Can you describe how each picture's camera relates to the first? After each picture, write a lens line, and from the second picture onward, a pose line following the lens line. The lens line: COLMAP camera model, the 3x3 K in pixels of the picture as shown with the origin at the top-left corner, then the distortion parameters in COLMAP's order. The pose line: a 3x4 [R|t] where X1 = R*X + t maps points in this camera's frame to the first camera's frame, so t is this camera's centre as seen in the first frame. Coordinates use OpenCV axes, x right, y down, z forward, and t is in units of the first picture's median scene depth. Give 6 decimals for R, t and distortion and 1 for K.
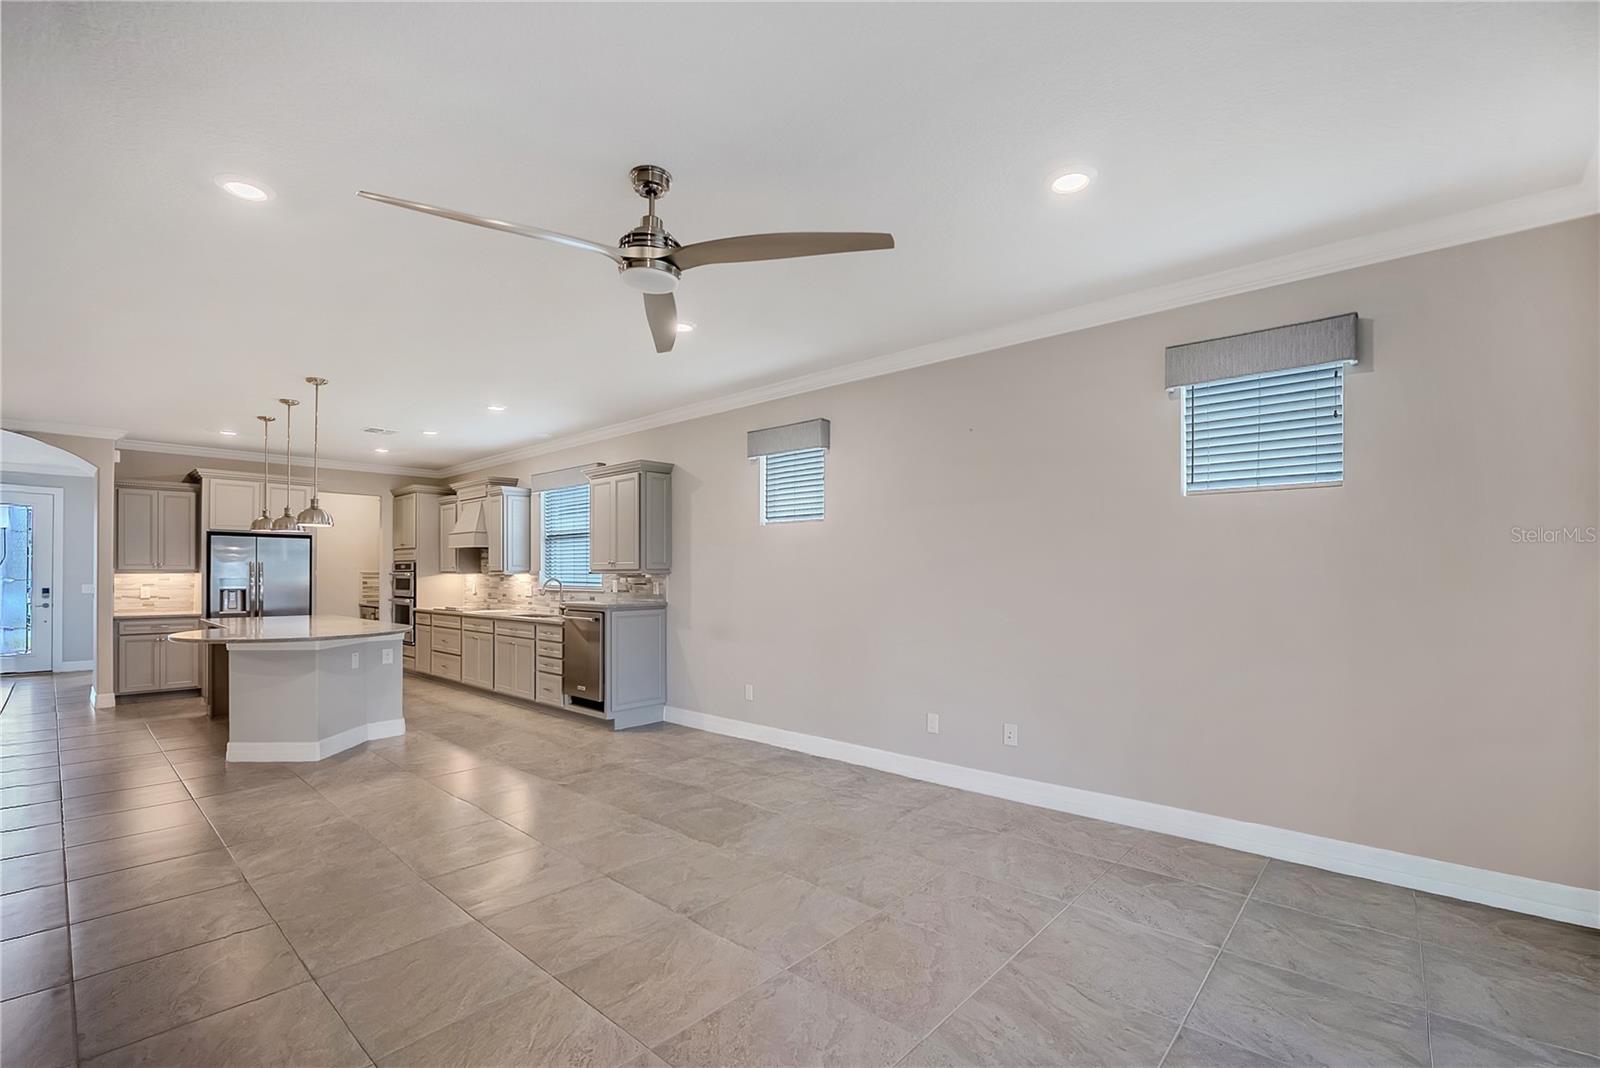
lens RADIAL K [[689.9, 0, 809.1], [0, 689.9, 567.5], [0, 0, 1]] dist [-0.023342, -0.000047]
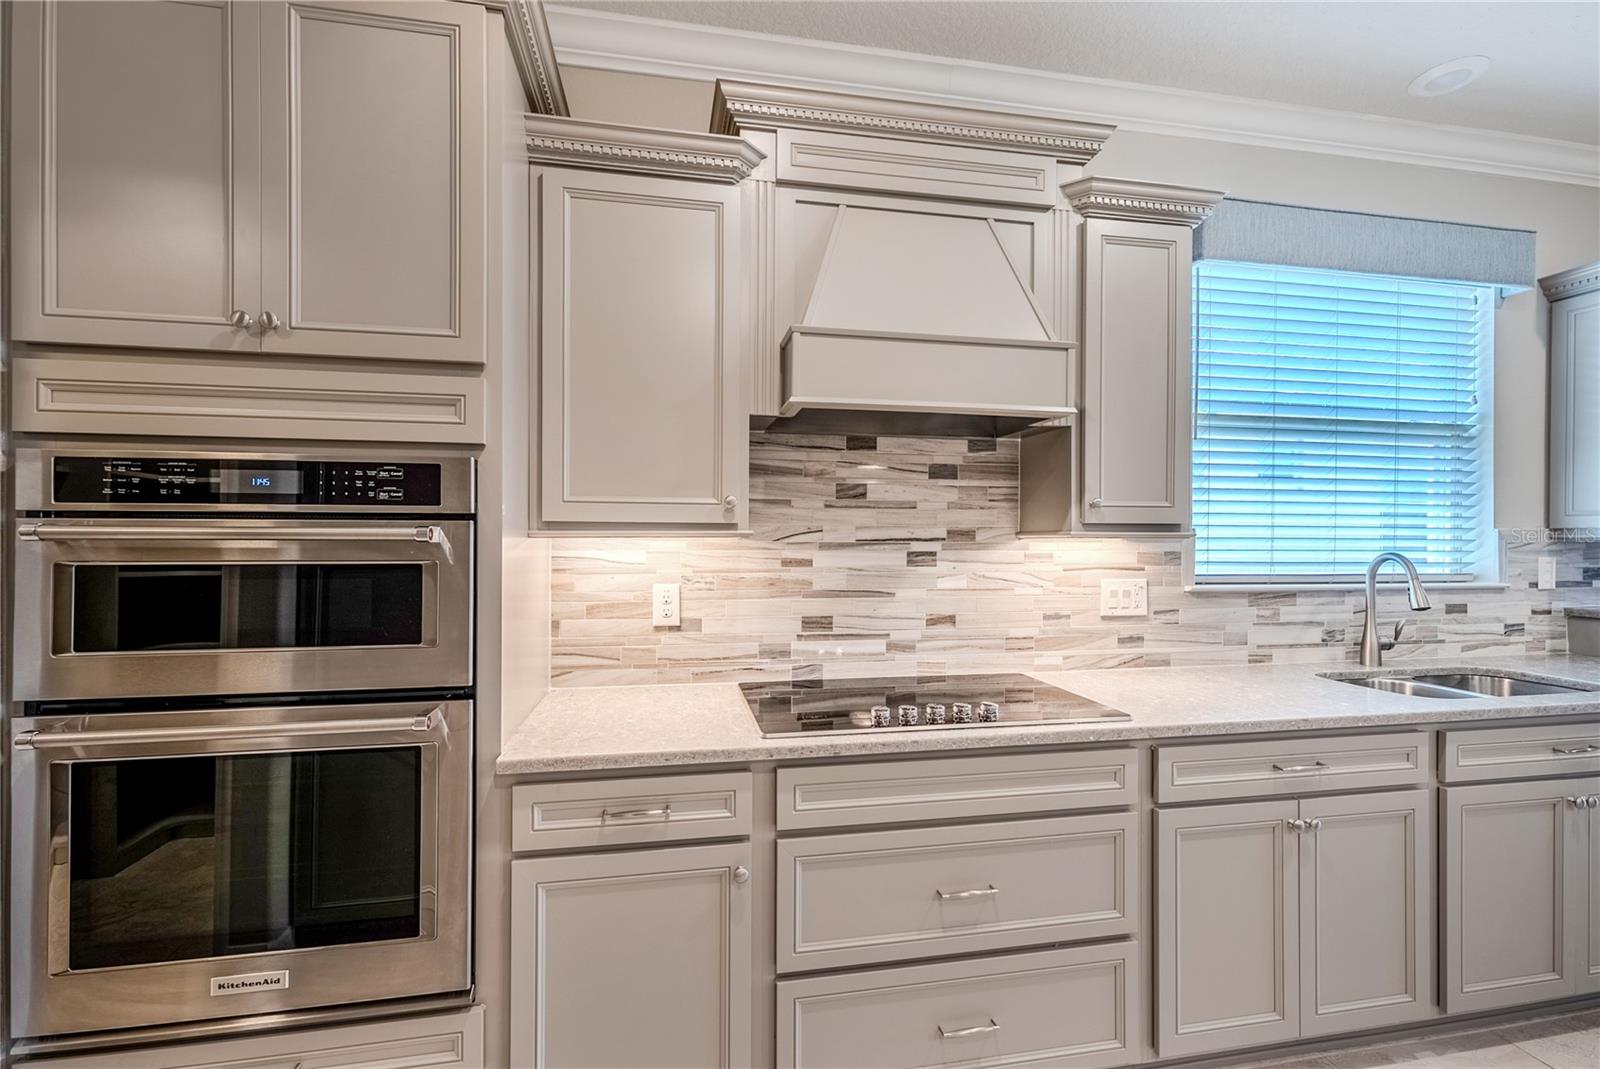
lens RADIAL K [[681.6, 0, 800.0], [0, 681.6, 534.5], [0, 0, 1]] dist [0.007709, -0.000175]
pose [[0.616987, 0.005748, 0.786952, -0.758797], [-0.010953, 0.999939, 0.001284, 0.009400], [-0.786897, -0.009412, 0.617013, 0.988548]]
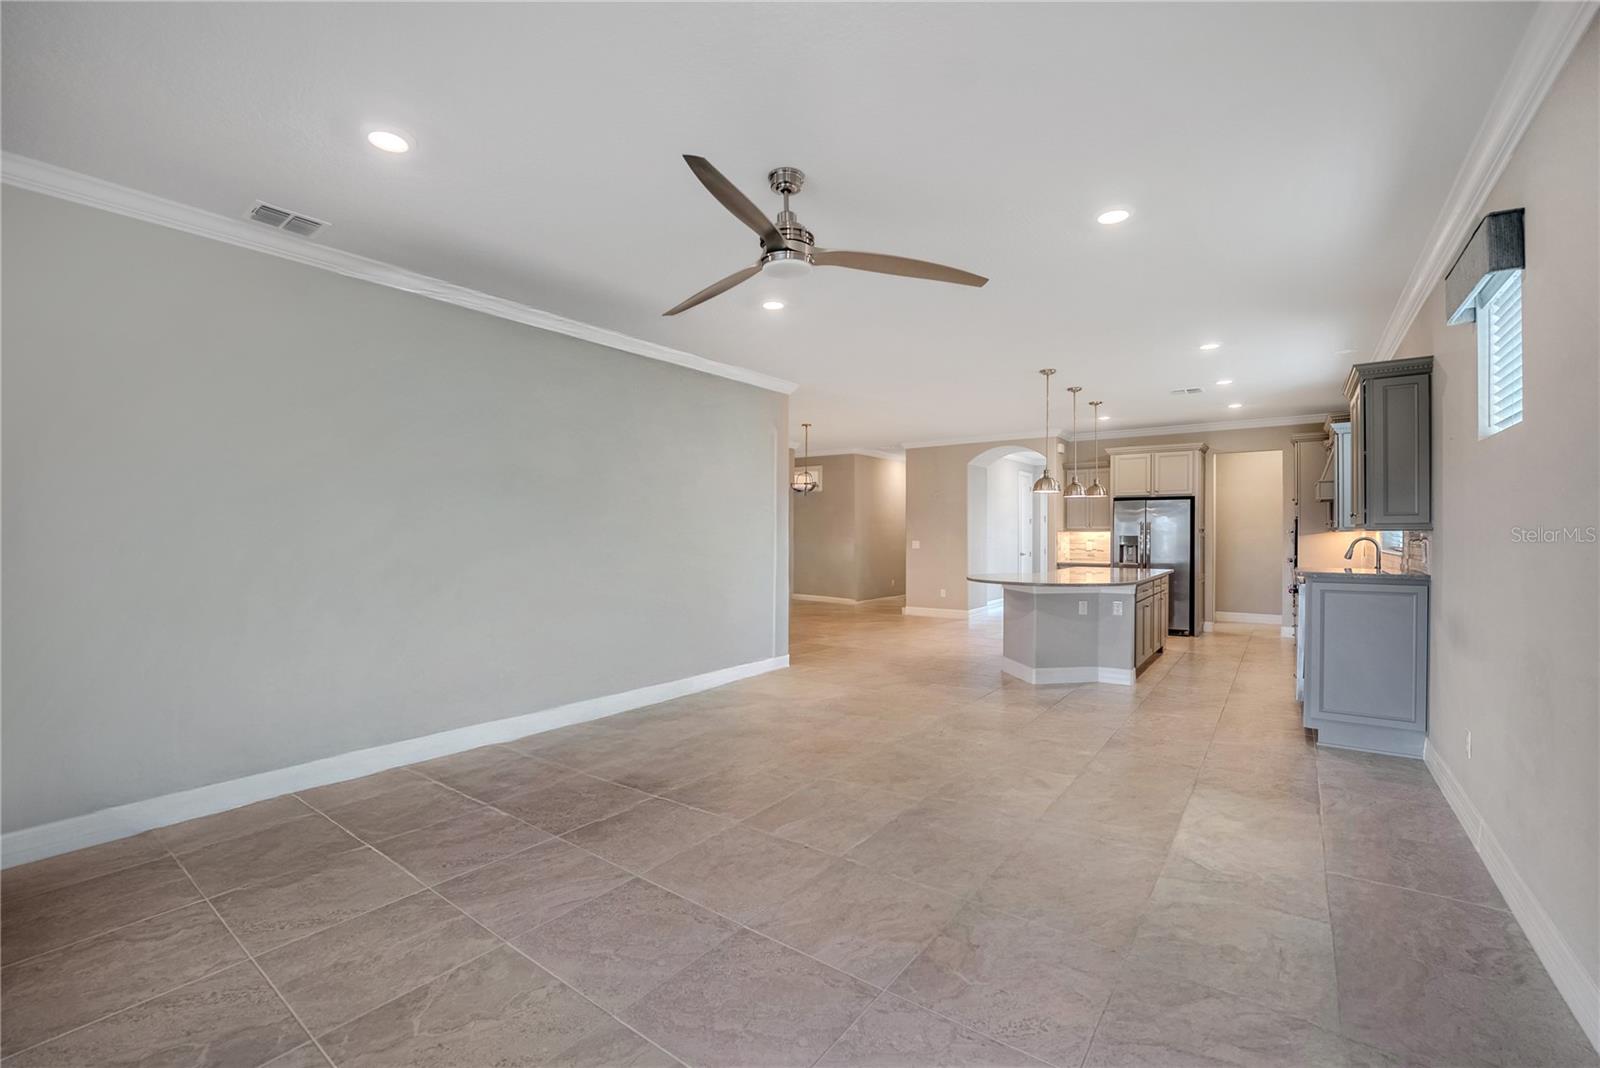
lens RADIAL K [[676.3, 0, 800.0], [0, 676.3, 534.0], [0, 0, 1]] dist [-0.020537, -0.000065]
pose [[0.085443, 0.001938, -0.996341, 0.293847], [0.010268, 0.999943, 0.002826, 0.003334], [0.996290, -0.010472, 0.085419, 0.310204]]
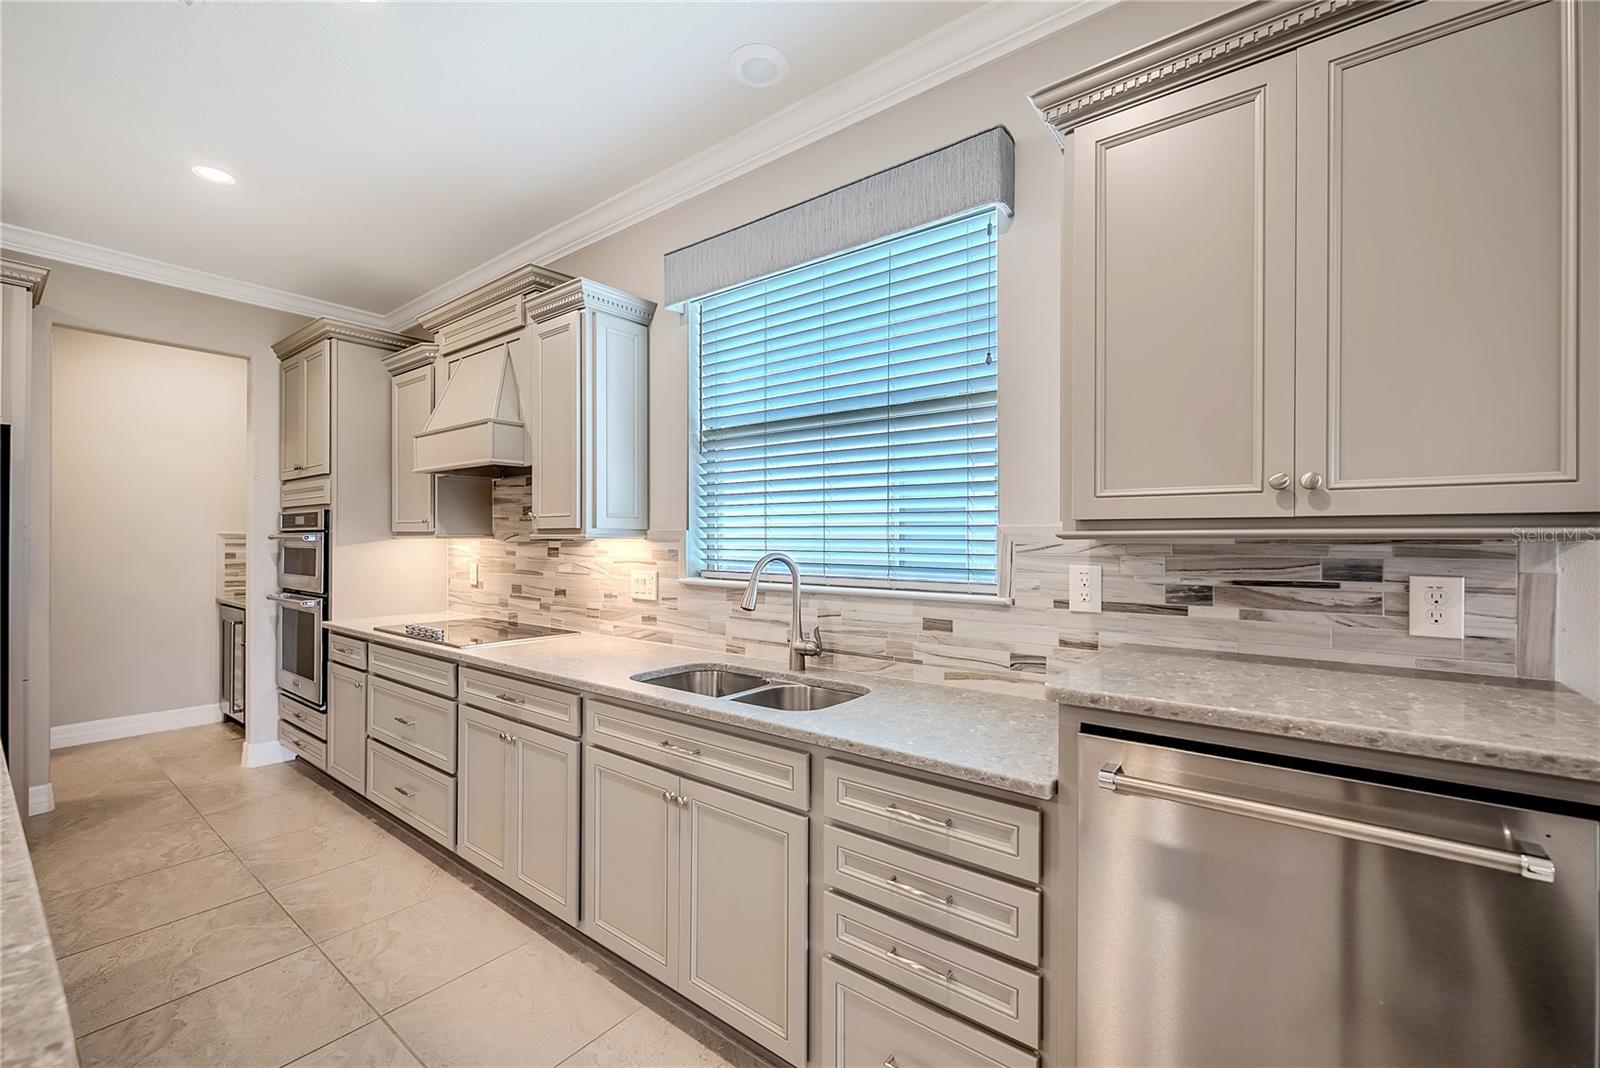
lens RADIAL K [[667.8, 0, 799.6], [0, 667.8, 538.2], [0, 0, 1]] dist [0.001871, 0.000208]
pose [[0.998569, 0.005146, 0.053229, -0.365950], [-0.005443, 0.999970, 0.005432, 0.007028], [-0.053200, -0.005714, 0.998568, 0.680992]]
